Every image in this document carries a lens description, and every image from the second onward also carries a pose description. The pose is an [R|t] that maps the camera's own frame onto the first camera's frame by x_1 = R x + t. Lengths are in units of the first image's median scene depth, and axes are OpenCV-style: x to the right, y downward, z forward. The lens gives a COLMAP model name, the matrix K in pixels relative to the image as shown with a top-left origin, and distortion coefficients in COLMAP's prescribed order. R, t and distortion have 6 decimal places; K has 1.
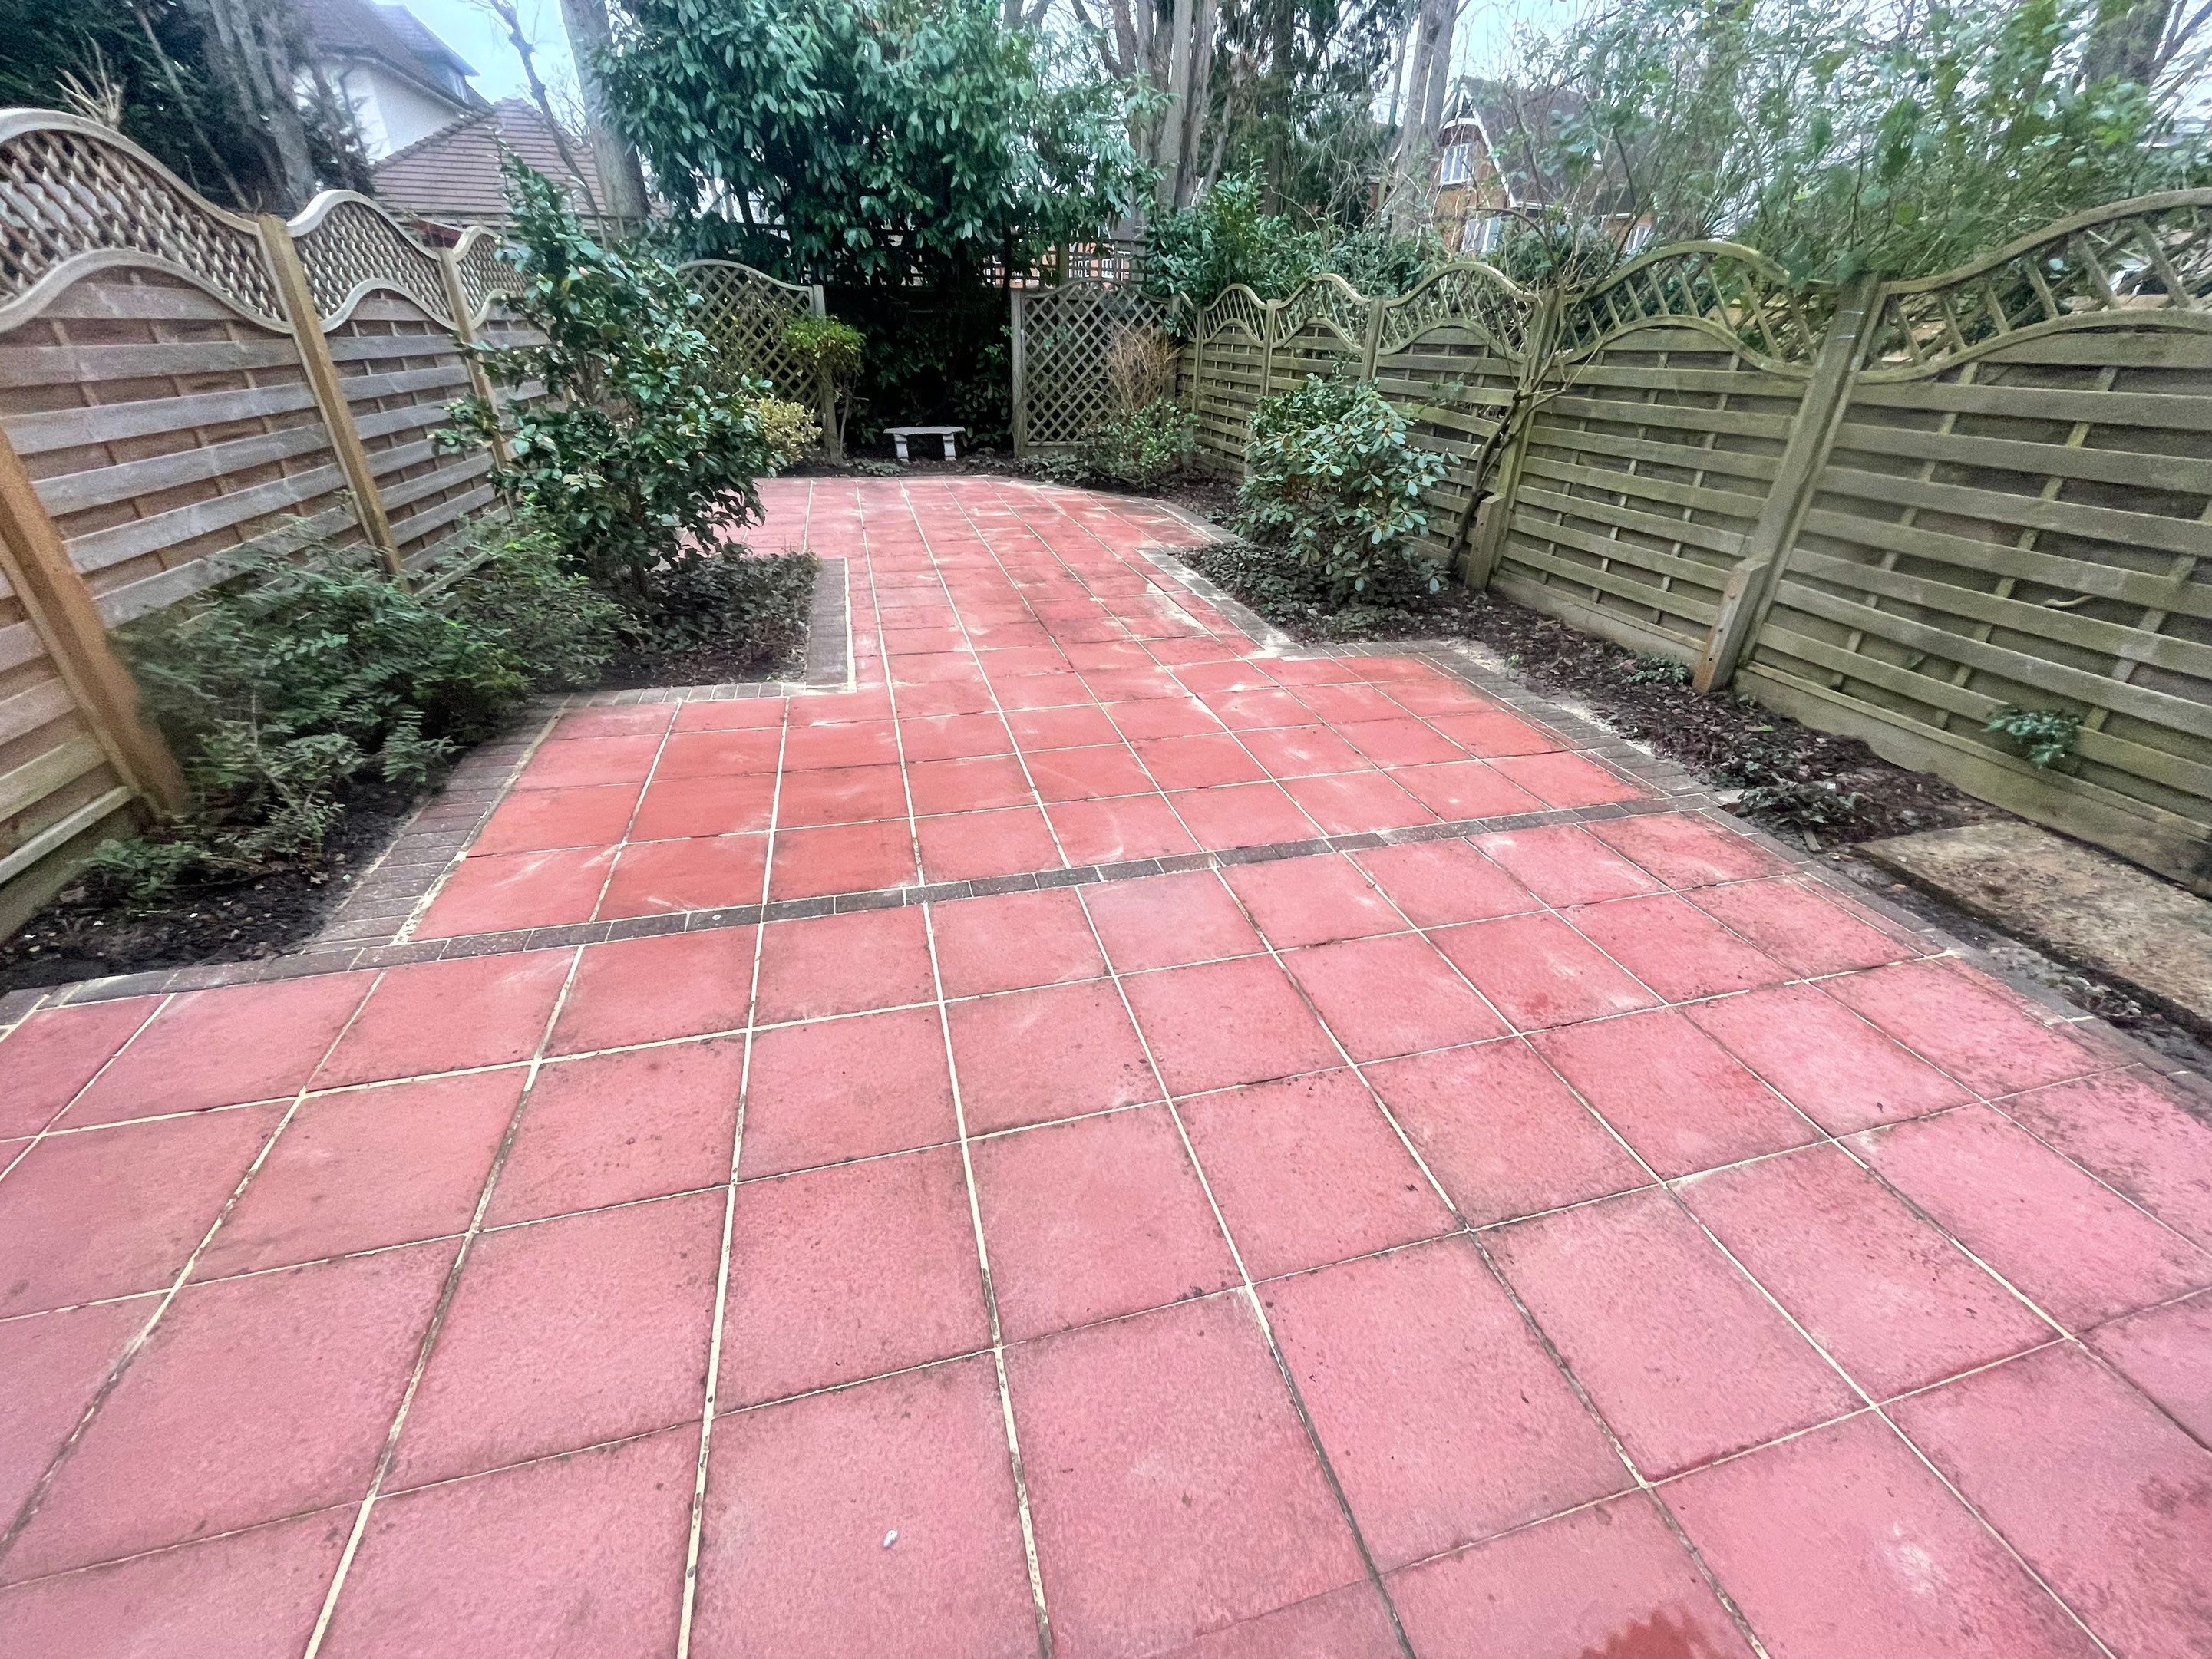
lens RADIAL K [[890.5, 0, 1098.5], [0, 890.5, 835.7], [0, 0, 1]] dist [-0.001764, -0.000397]
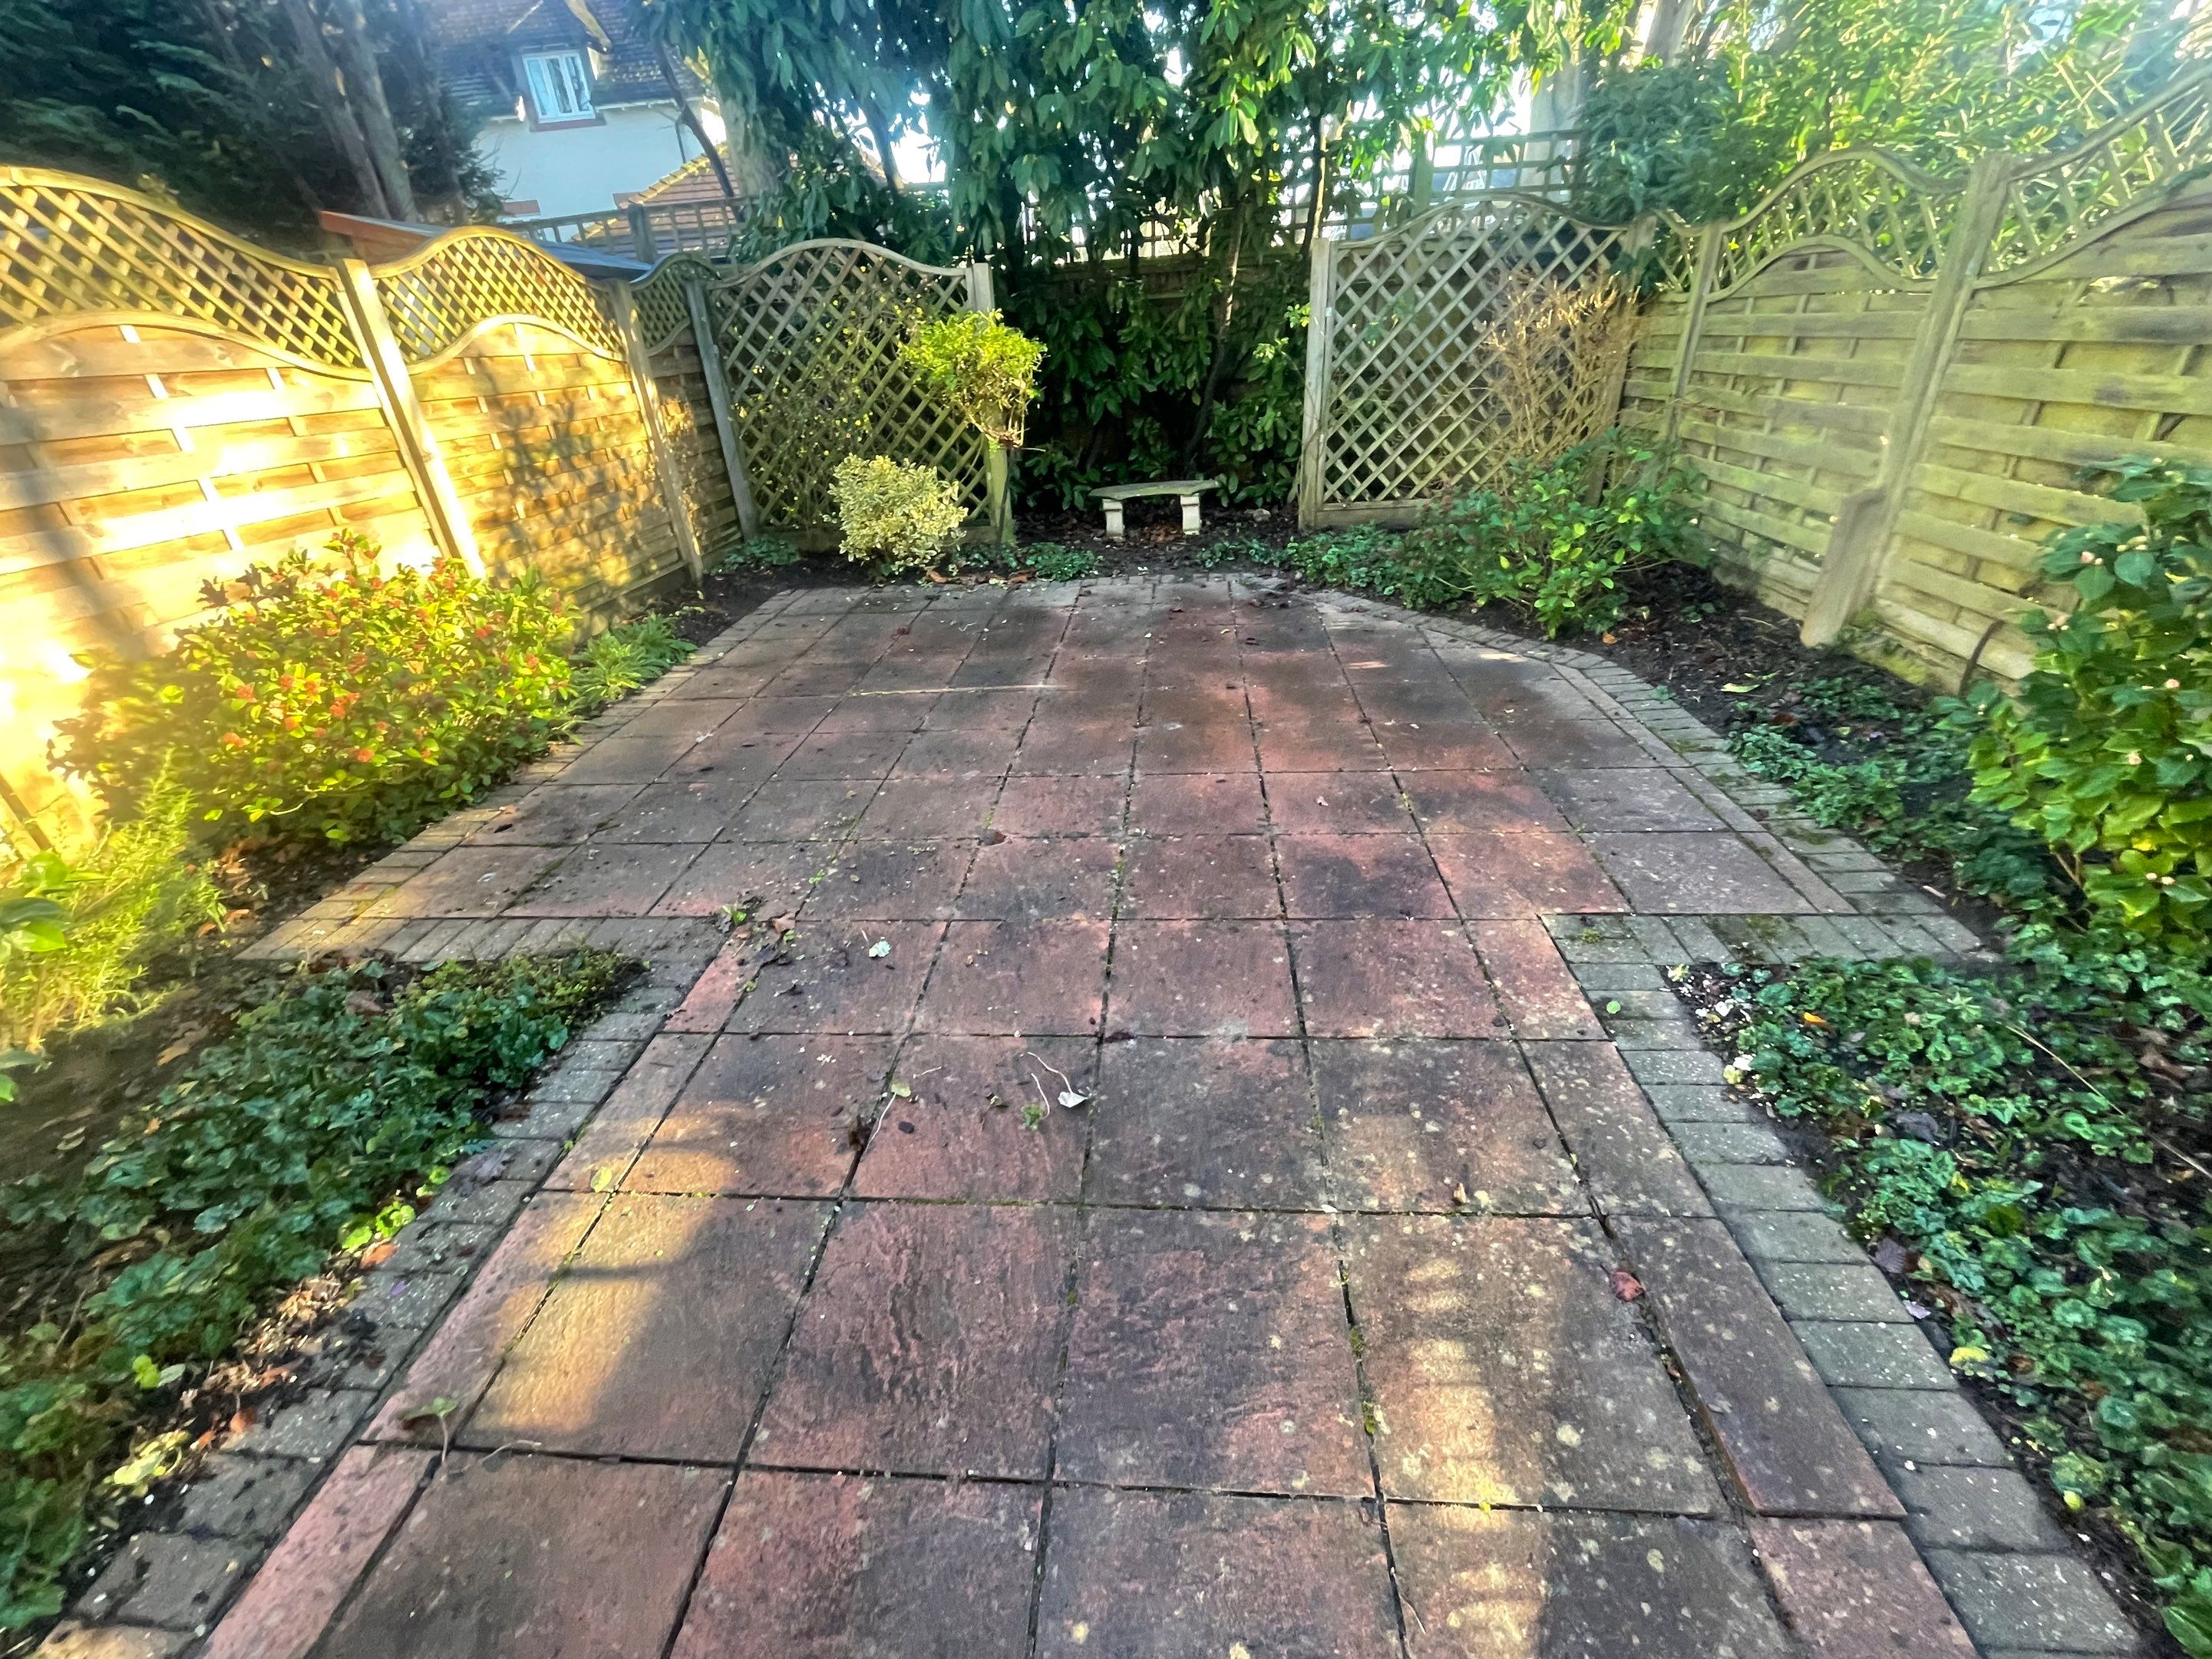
lens RADIAL K [[890.5, 0, 1098.5], [0, 890.5, 835.7], [0, 0, 1]] dist [-0.001764, -0.000397]
pose [[0.945826, 0.091078, -0.311638, -0.018436], [-0.090064, 0.995779, 0.017678, -0.232668], [0.311933, 0.011347, 0.950036, 0.422382]]
